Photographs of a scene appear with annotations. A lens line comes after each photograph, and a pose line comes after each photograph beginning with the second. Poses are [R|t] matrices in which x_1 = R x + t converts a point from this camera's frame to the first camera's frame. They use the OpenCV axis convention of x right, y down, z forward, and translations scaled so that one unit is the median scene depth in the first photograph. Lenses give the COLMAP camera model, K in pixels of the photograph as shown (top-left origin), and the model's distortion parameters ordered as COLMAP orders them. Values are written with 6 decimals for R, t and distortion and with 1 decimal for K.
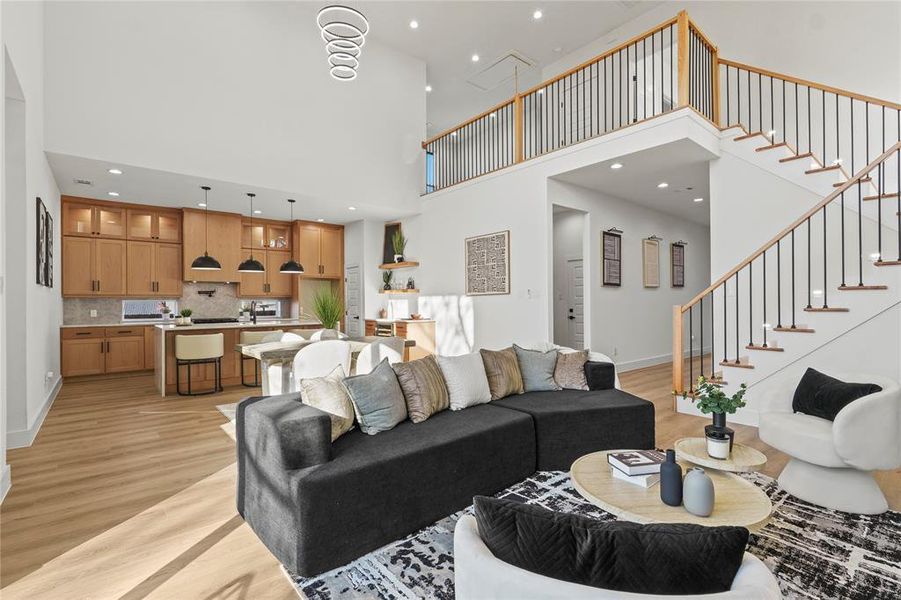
lens RADIAL K [[420.5, 0, 456.2], [0, 420.5, 300.9], [0, 0, 1]] dist [-0.025440, 0.013720]
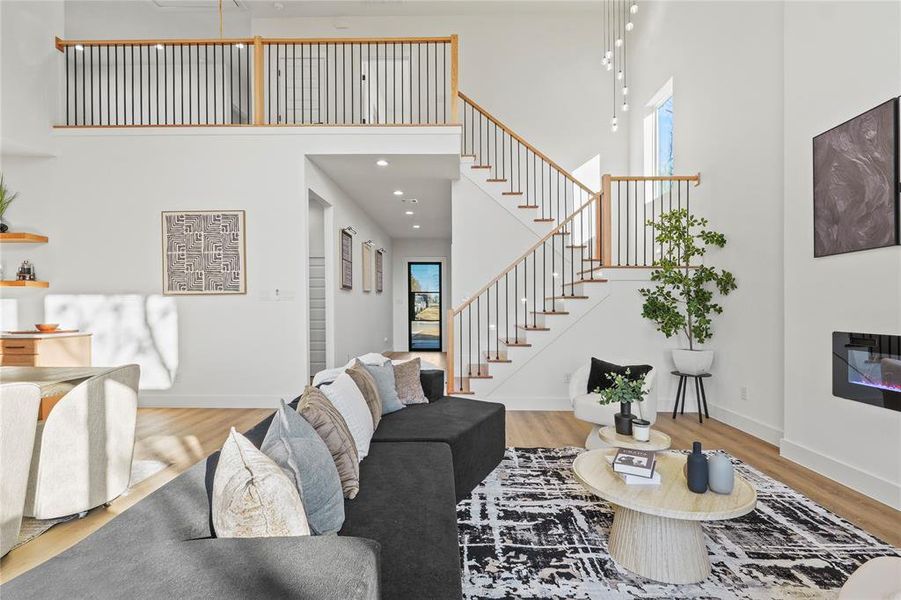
lens RADIAL K [[420.5, 0, 450.7], [0, 420.5, 311.6], [0, 0, 1]] dist [-0.025440, 0.013720]
pose [[0.654317, 0.000742, 0.756220, -0.182672], [-0.008877, 0.999938, 0.006701, 0.005647], [-0.756168, -0.011098, 0.654283, 0.198552]]
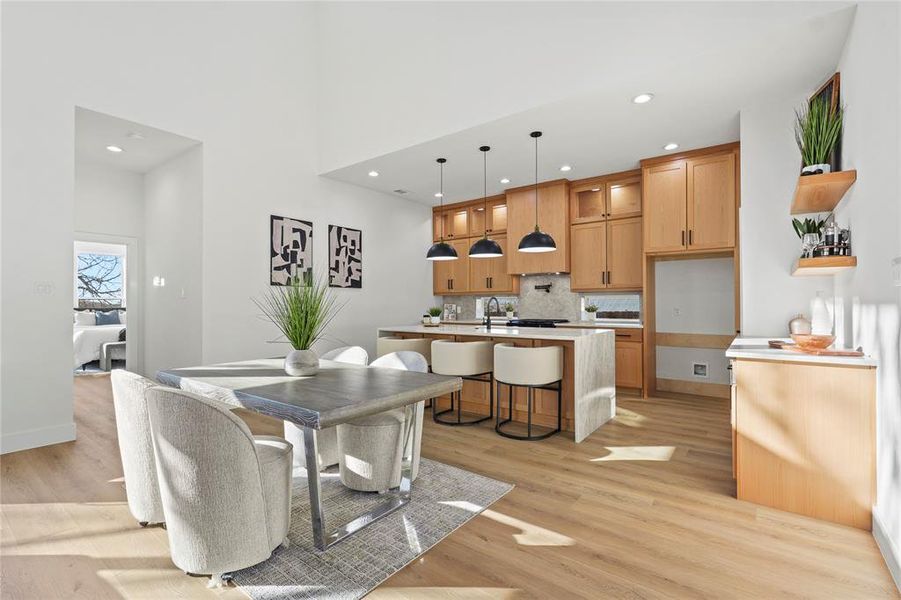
lens RADIAL K [[420.5, 0, 458.2], [0, 420.5, 300.6], [0, 0, 1]] dist [-0.025440, 0.013720]
pose [[0.226853, 0.002969, -0.973925, 0.188847], [0.006489, 0.999969, 0.004560, 0.001718], [0.973907, -0.007354, 0.226826, 0.738484]]
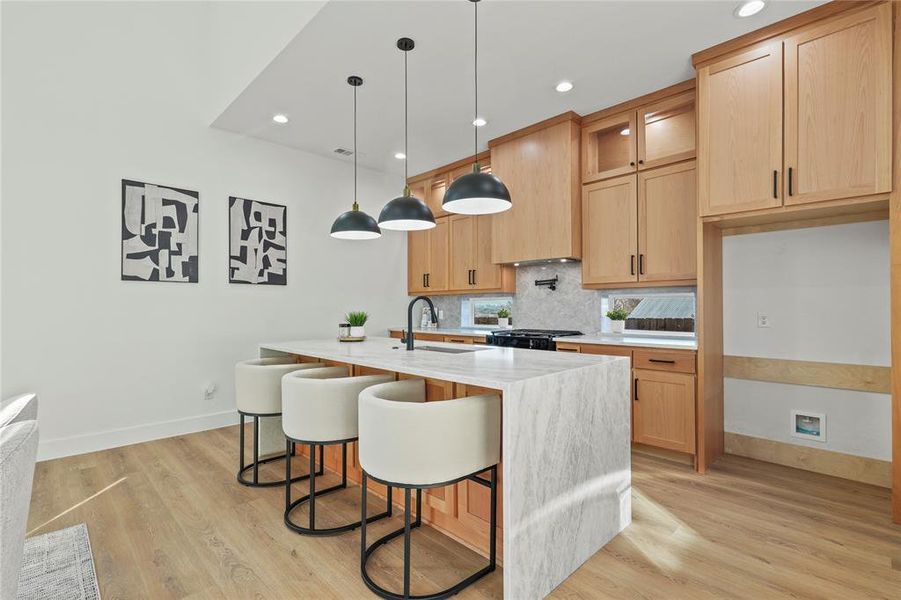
lens RADIAL K [[420.5, 0, 455.5], [0, 420.5, 305.5], [0, 0, 1]] dist [-0.025440, 0.013720]
pose [[0.078057, 0.005504, -0.996934, -0.057084], [0.007483, 0.999953, 0.006107, 0.007261], [0.996921, -0.007937, 0.078012, 0.948465]]
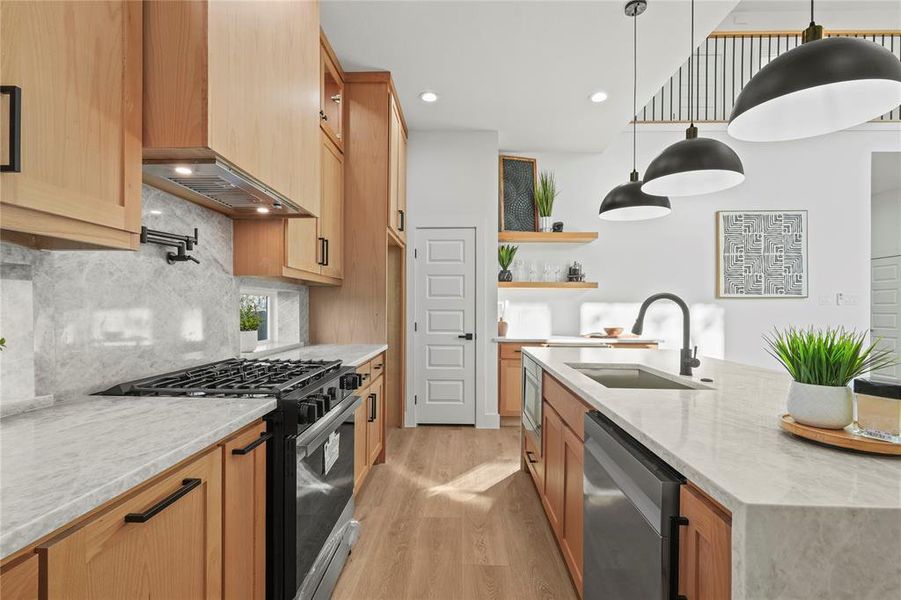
lens RADIAL K [[420.5, 0, 440.4], [0, 420.5, 311.4], [0, 0, 1]] dist [-0.025440, 0.013720]
pose [[0.682049, 0.008561, 0.731257, -0.745134], [-0.018819, 0.999806, 0.005847, 0.012261], [-0.731065, -0.017749, 0.682077, 0.869516]]
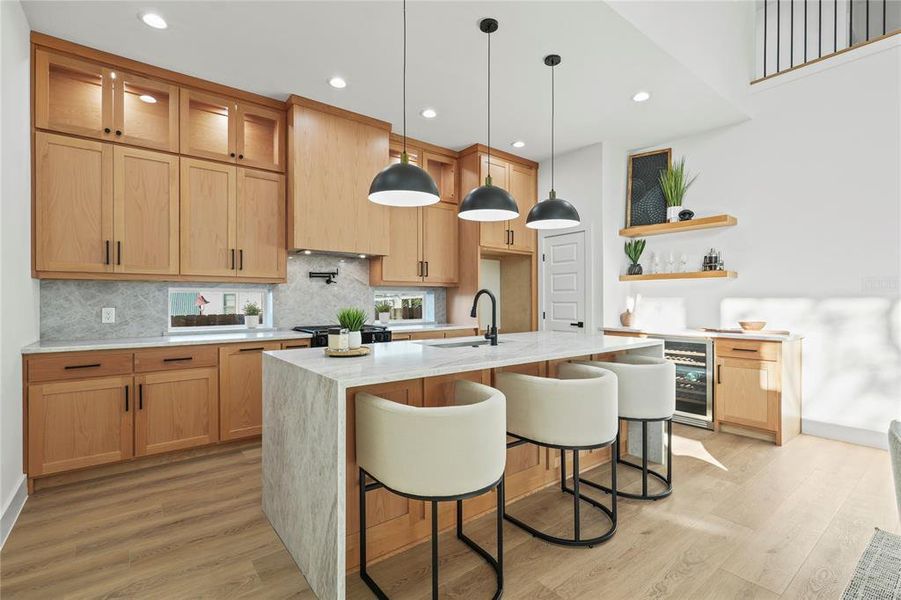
lens RADIAL K [[412.8, 0, 445.4], [0, 412.8, 298.1], [0, 0, 1]] dist [0.030458, -0.004776]
pose [[0.998932, 0.009411, -0.045232, -0.477924], [-0.009298, 0.999953, 0.002719, 0.006714], [0.045255, -0.002296, 0.998973, 0.551909]]
